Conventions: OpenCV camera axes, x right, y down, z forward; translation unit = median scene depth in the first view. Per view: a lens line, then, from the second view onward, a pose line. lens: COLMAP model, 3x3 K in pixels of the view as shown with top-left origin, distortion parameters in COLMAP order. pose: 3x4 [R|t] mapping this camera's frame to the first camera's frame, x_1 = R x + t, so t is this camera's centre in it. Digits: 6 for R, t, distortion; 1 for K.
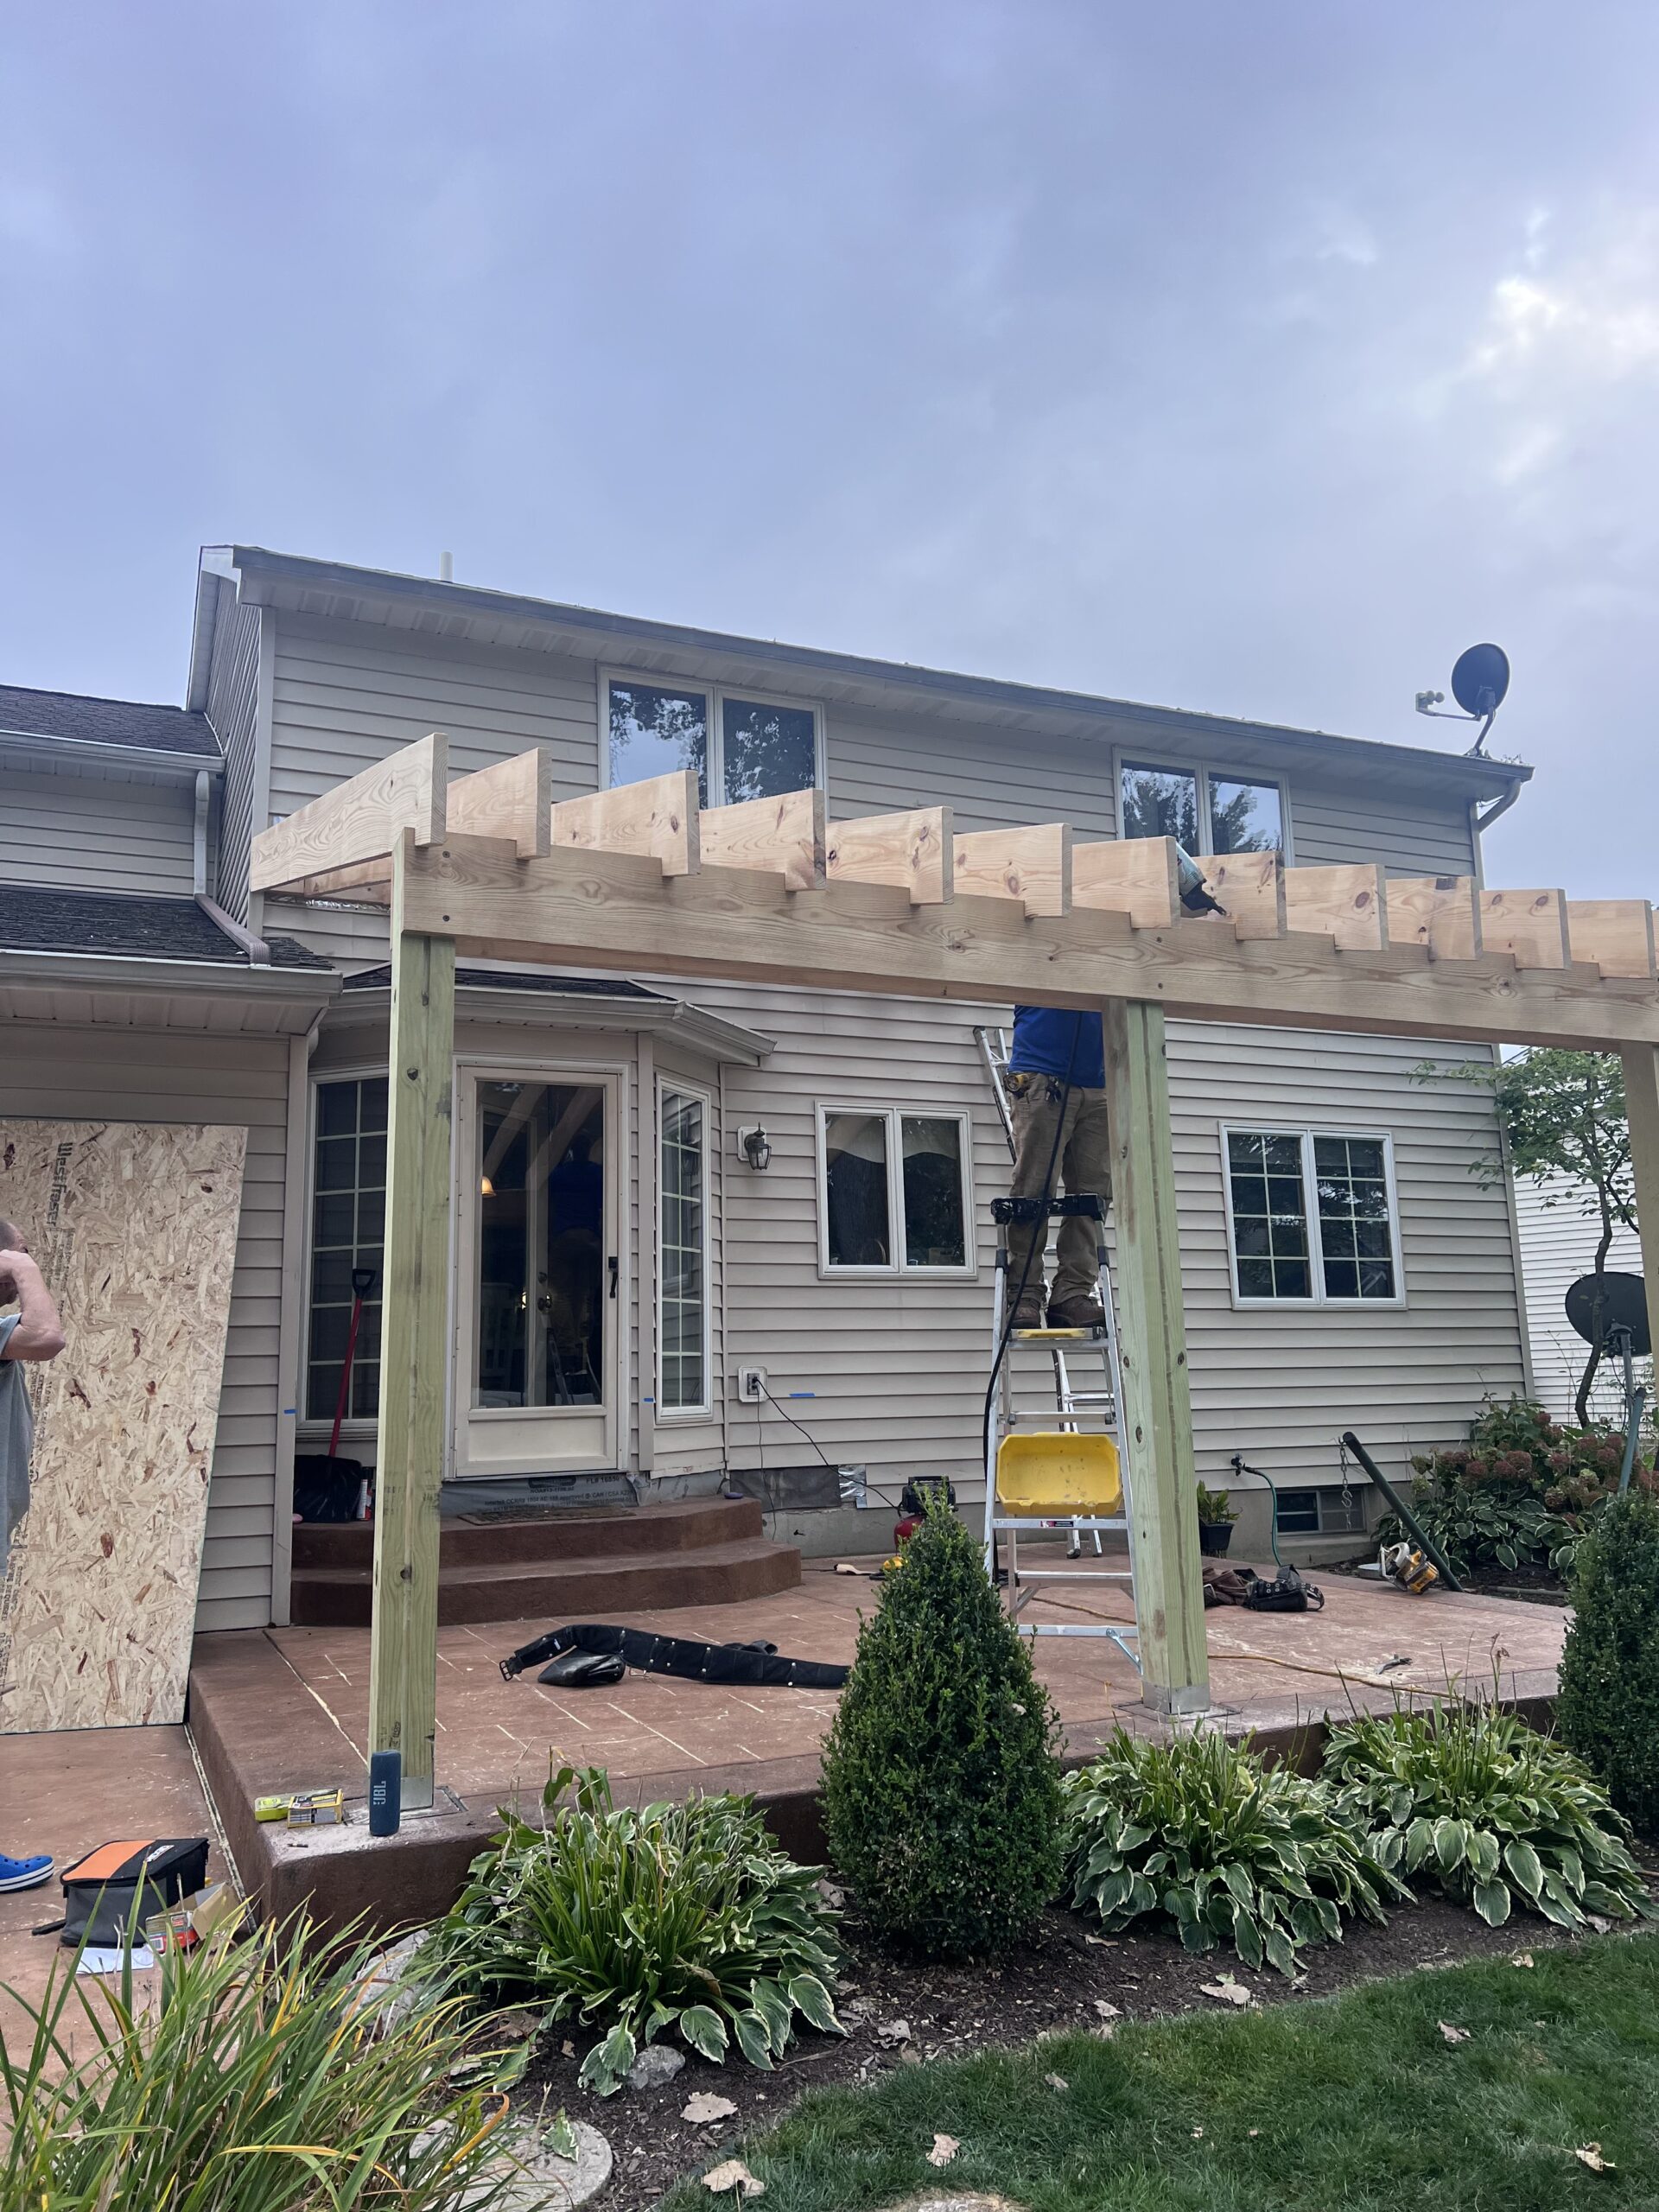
lens RADIAL K [[1663.3, 0, 829.5], [0, 1663.3, 1106.0], [0, 0, 1]] dist [0.052162, -0.000493]
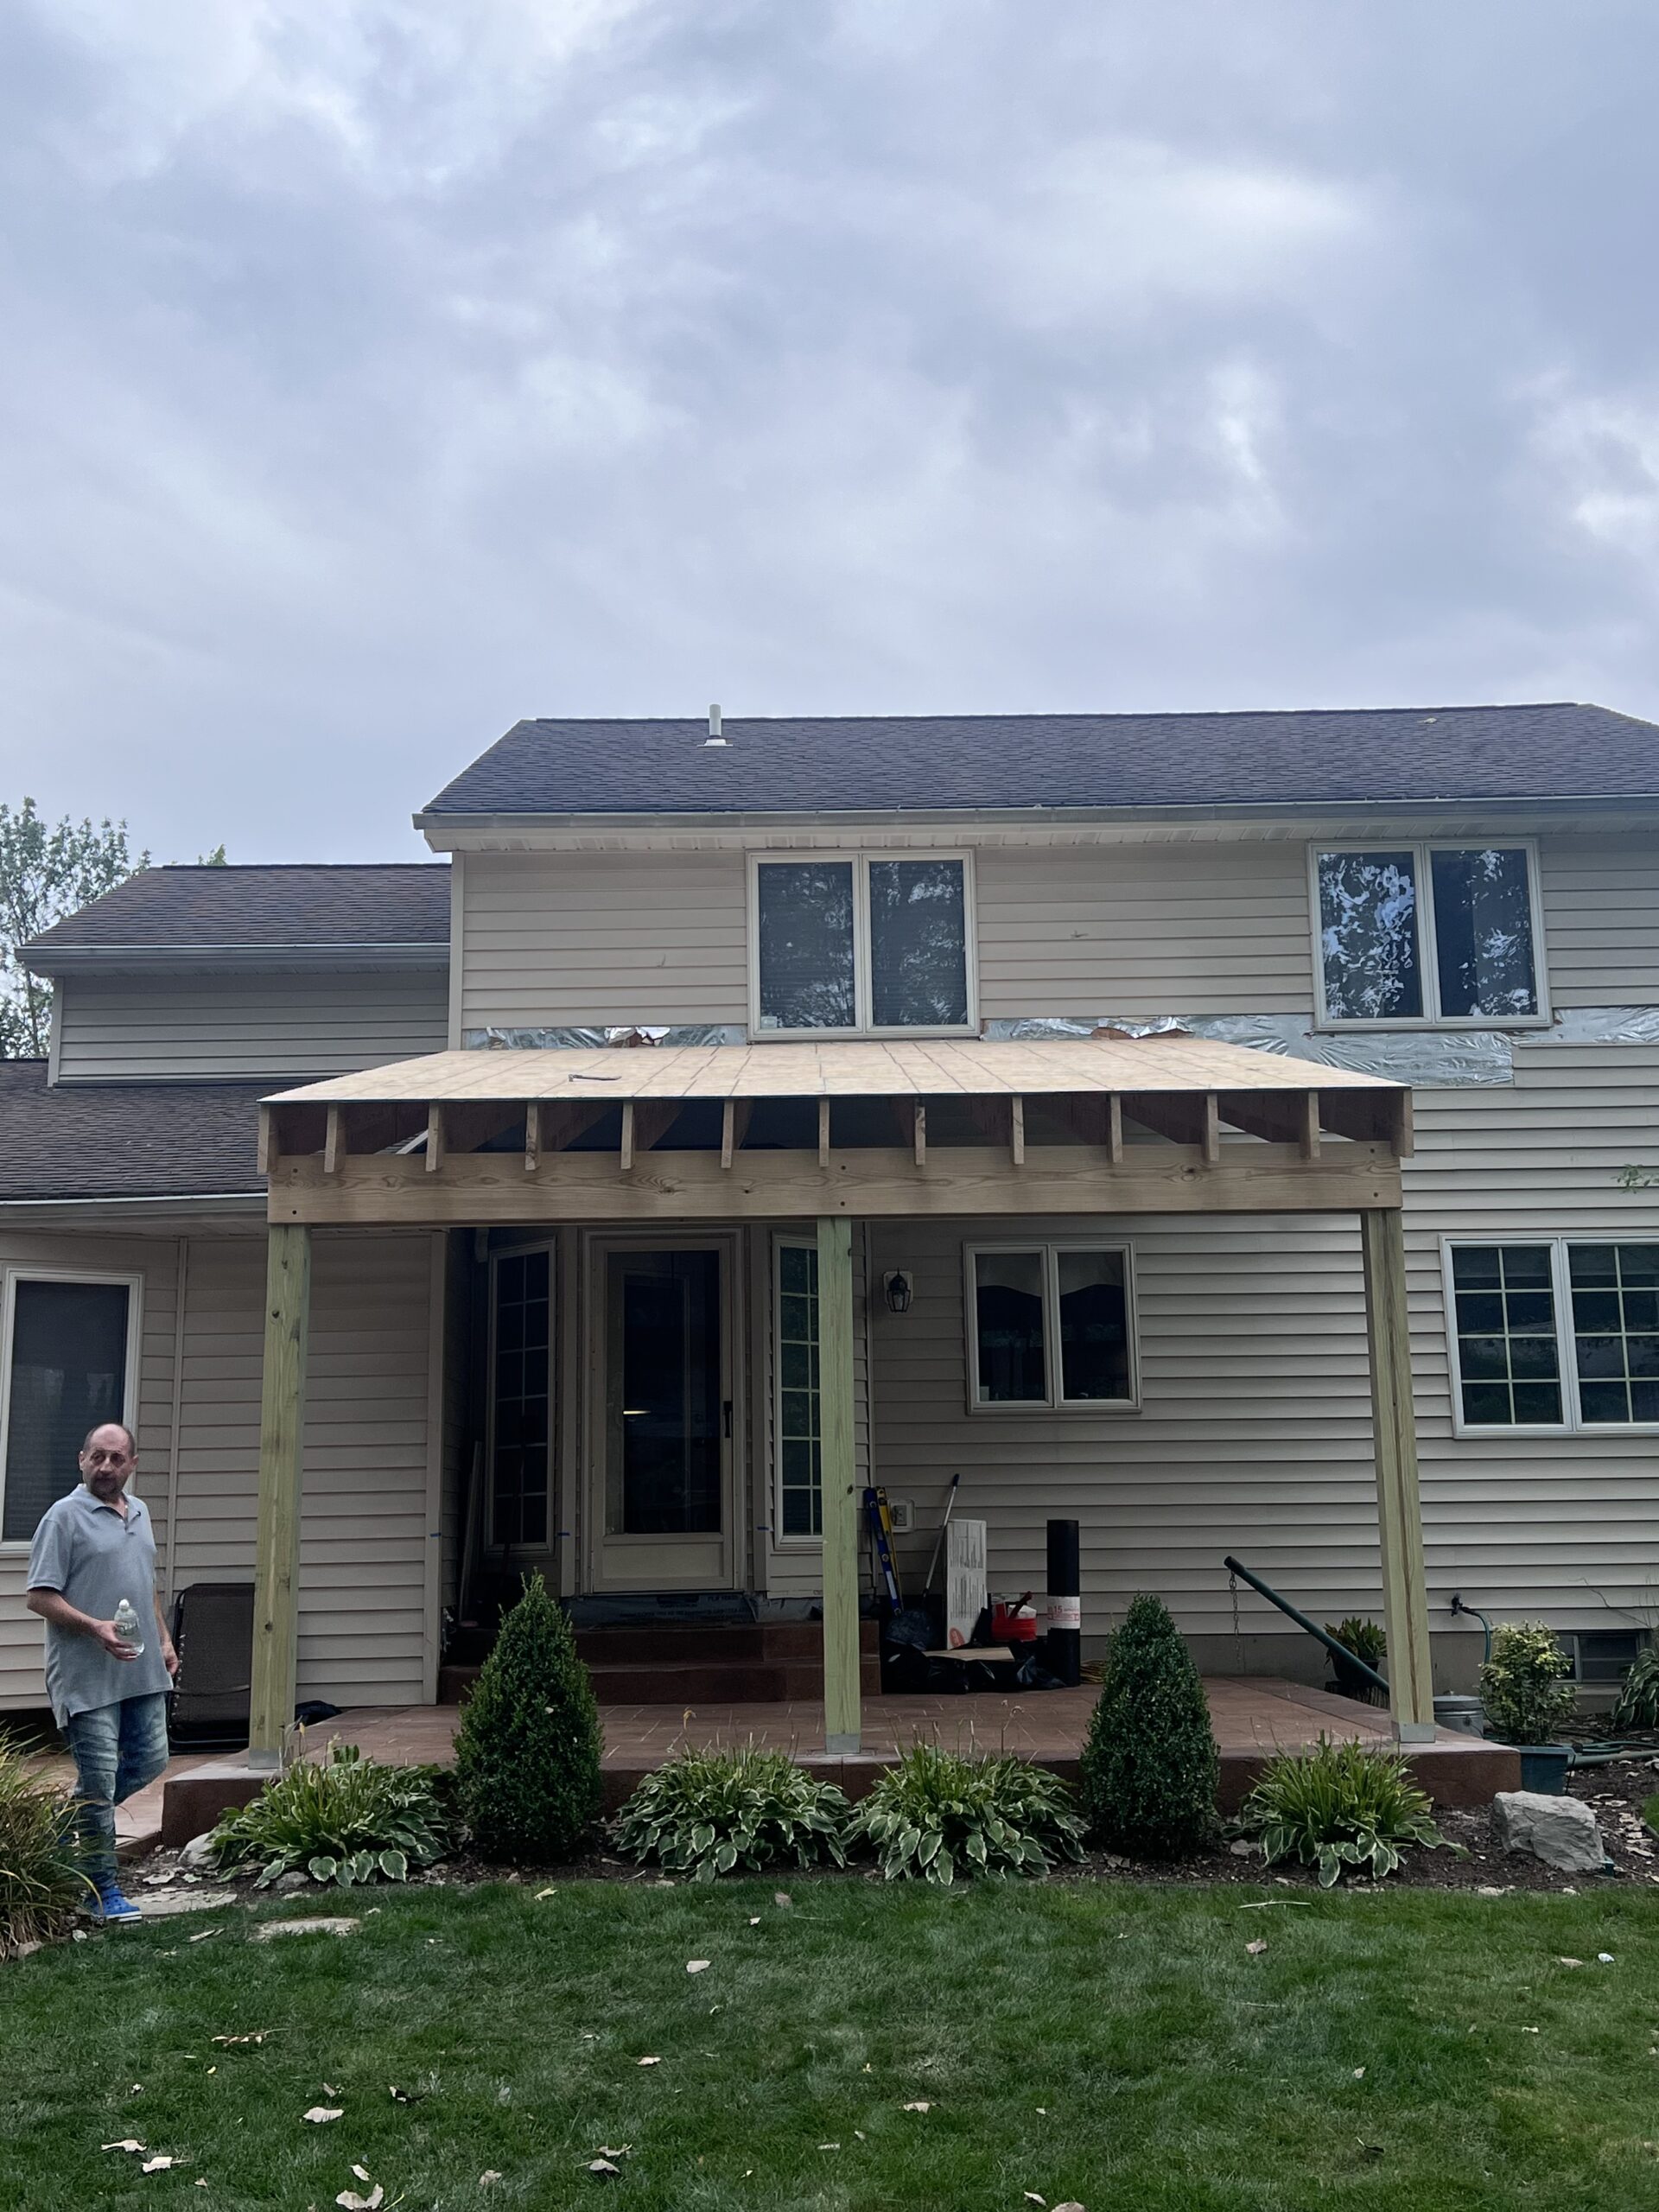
lens RADIAL K [[2305.4, 0, 829.5], [0, 2305.4, 1106.0], [0, 0, 1]] dist [0.068404, -0.001187]
pose [[0.916928, -0.069184, -0.393011, 0.438015], [0.063031, 0.997603, -0.028557, -0.047161], [0.394044, 0.001413, 0.919090, -0.321711]]
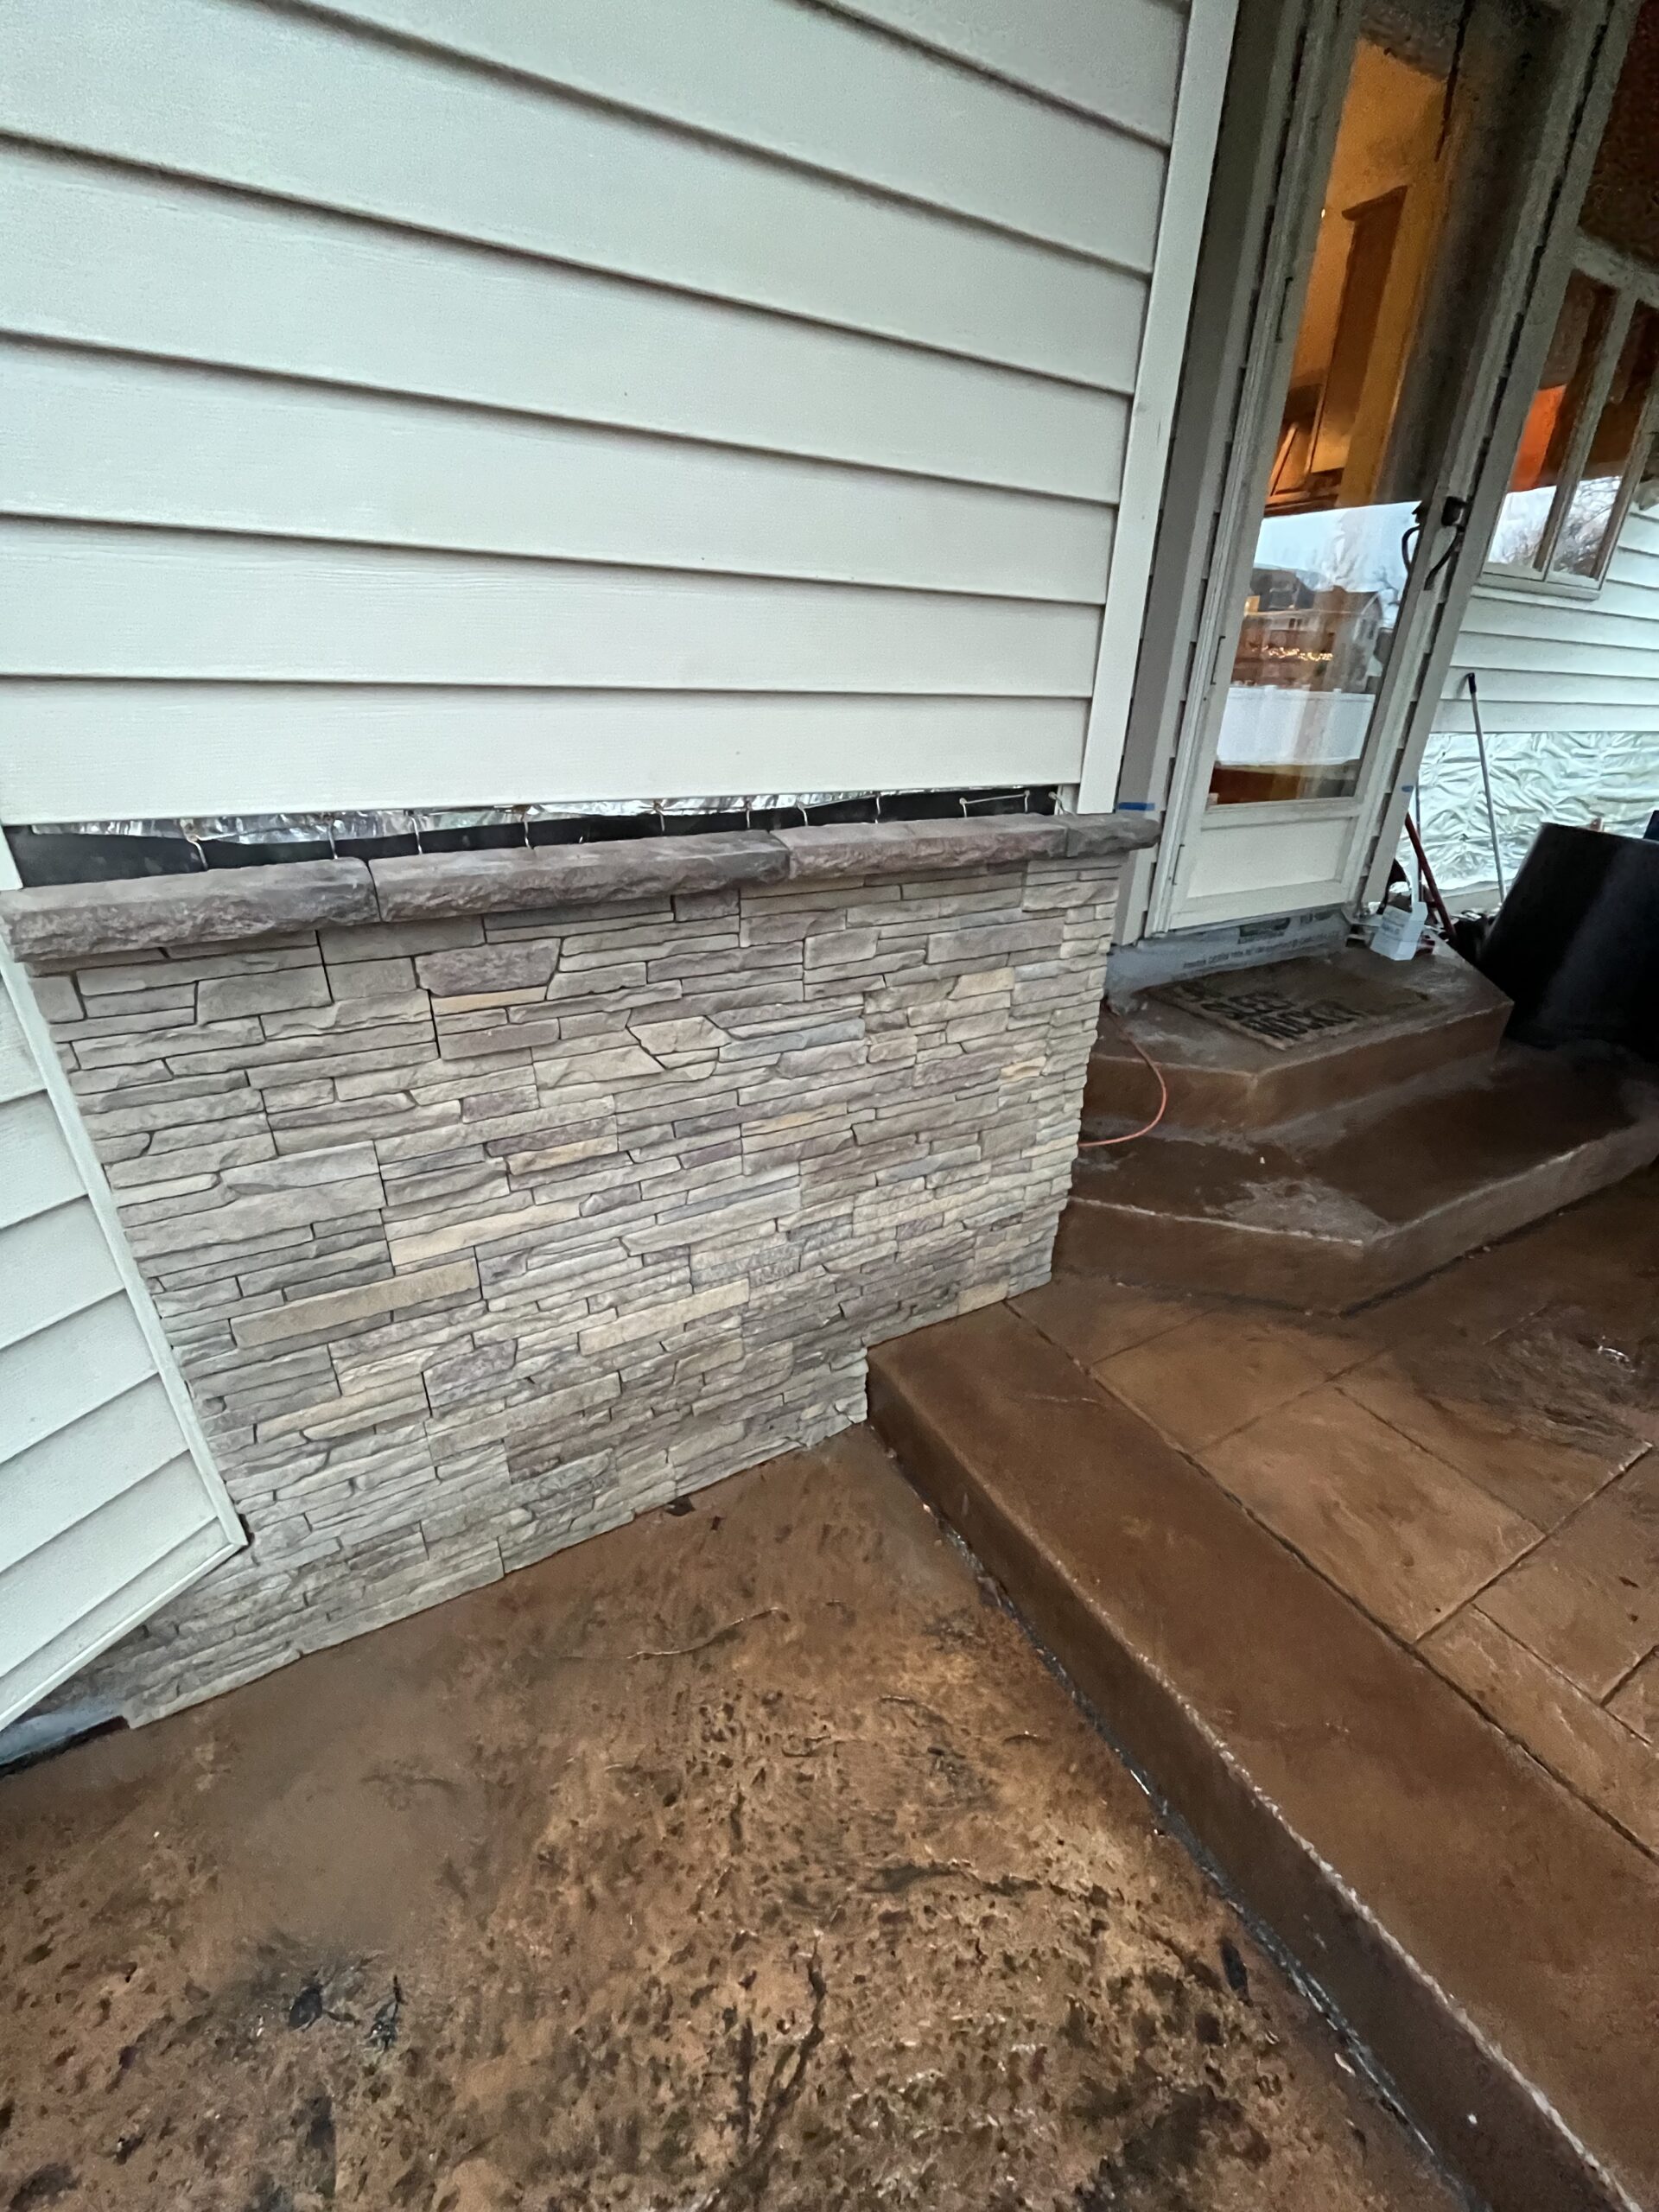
lens RADIAL K [[891.3, 0, 829.5], [0, 891.3, 1106.0], [0, 0, 1]] dist [-0.003027, -0.000102]
pose [[0.994700, 0.002748, 0.102784, -0.269049], [-0.062236, 0.811817, 0.580586, 0.074425], [-0.081846, -0.583905, 0.807685, 0.534564]]
